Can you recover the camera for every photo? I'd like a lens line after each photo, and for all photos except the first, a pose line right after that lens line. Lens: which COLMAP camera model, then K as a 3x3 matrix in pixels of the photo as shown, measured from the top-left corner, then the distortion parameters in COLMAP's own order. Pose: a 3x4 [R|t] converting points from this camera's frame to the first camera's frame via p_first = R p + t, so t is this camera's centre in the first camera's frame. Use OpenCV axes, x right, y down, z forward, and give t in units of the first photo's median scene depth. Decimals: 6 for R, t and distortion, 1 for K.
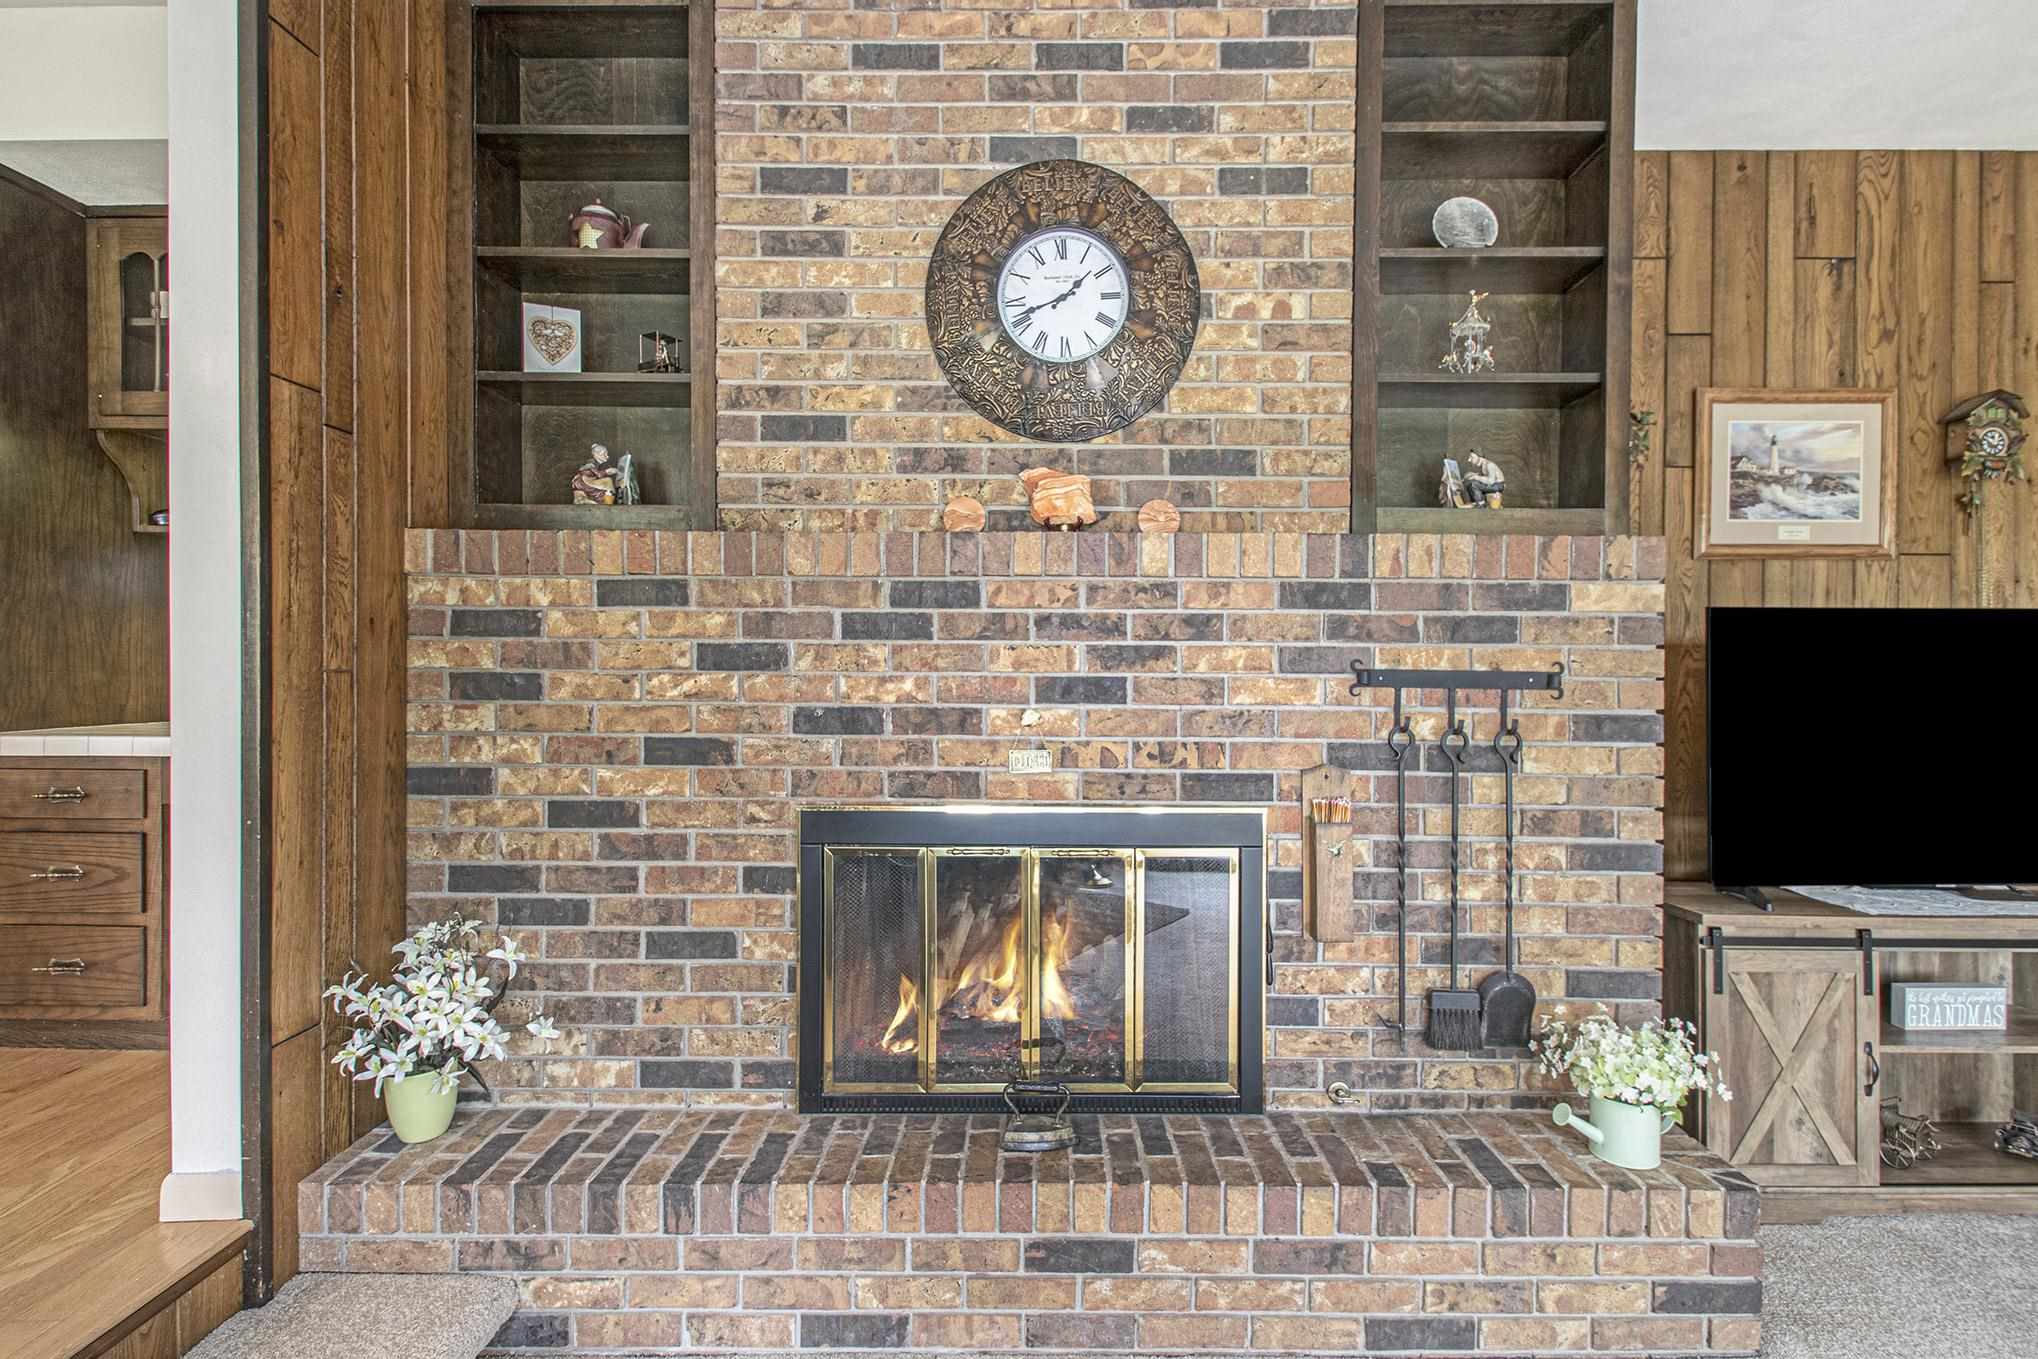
lens RADIAL K [[980.7, 0, 1011.1], [0, 980.7, 686.6], [0, 0, 1]] dist [-0.010211, -0.001108]
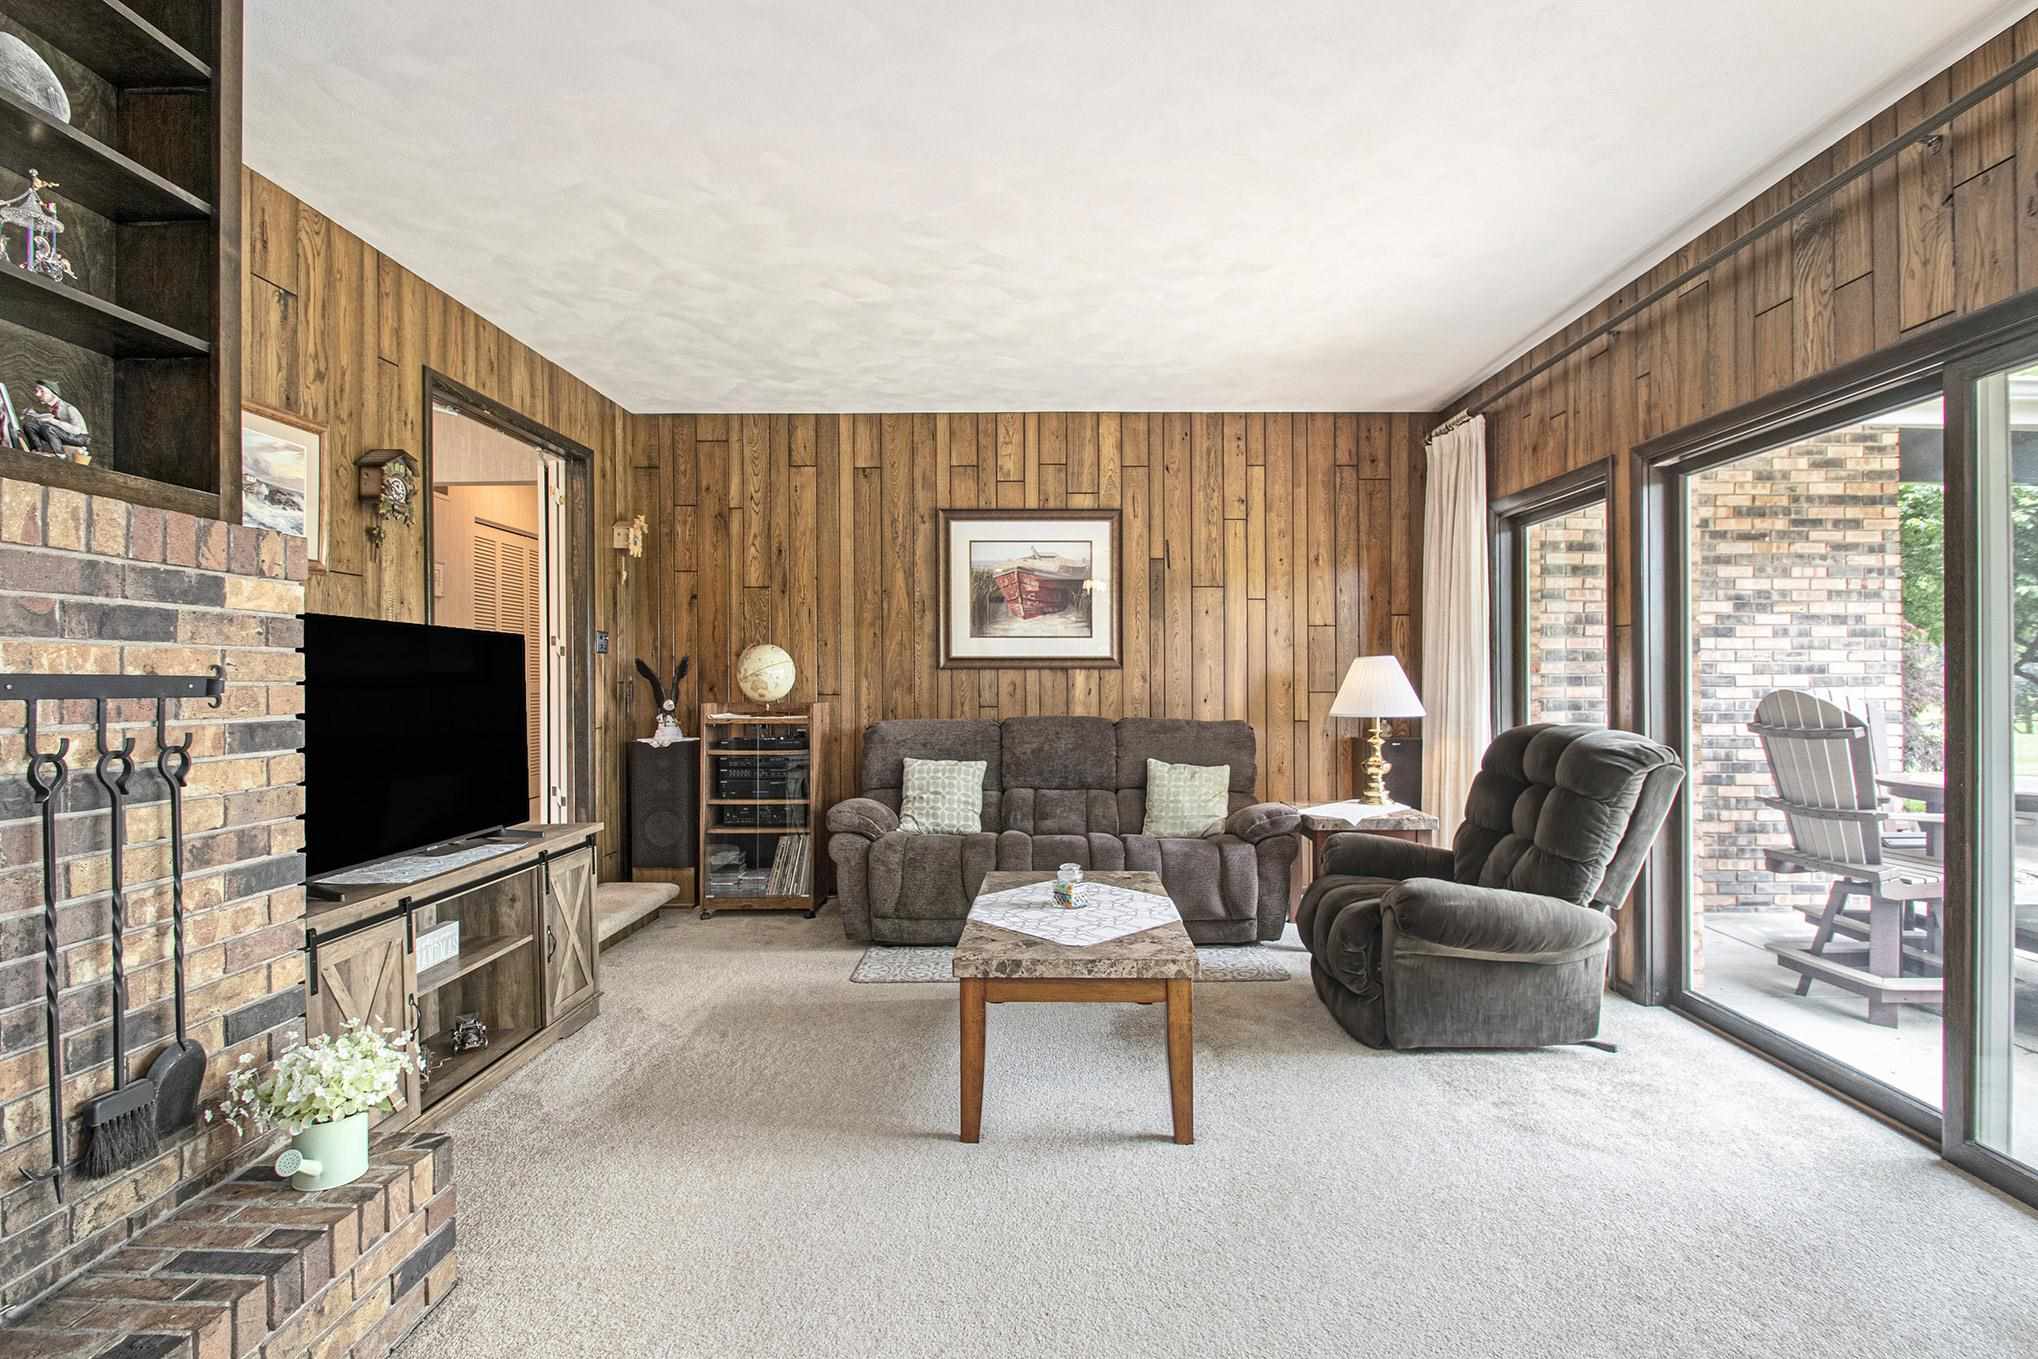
lens RADIAL K [[980.7, 0, 1019.7], [0, 980.7, 664.2], [0, 0, 1]] dist [-0.010211, -0.001108]
pose [[0.001388, 0.010973, 0.999939, -0.308828], [0.016968, 0.999796, -0.010995, -0.003939], [-0.999855, 0.016982, 0.001202, 0.279084]]
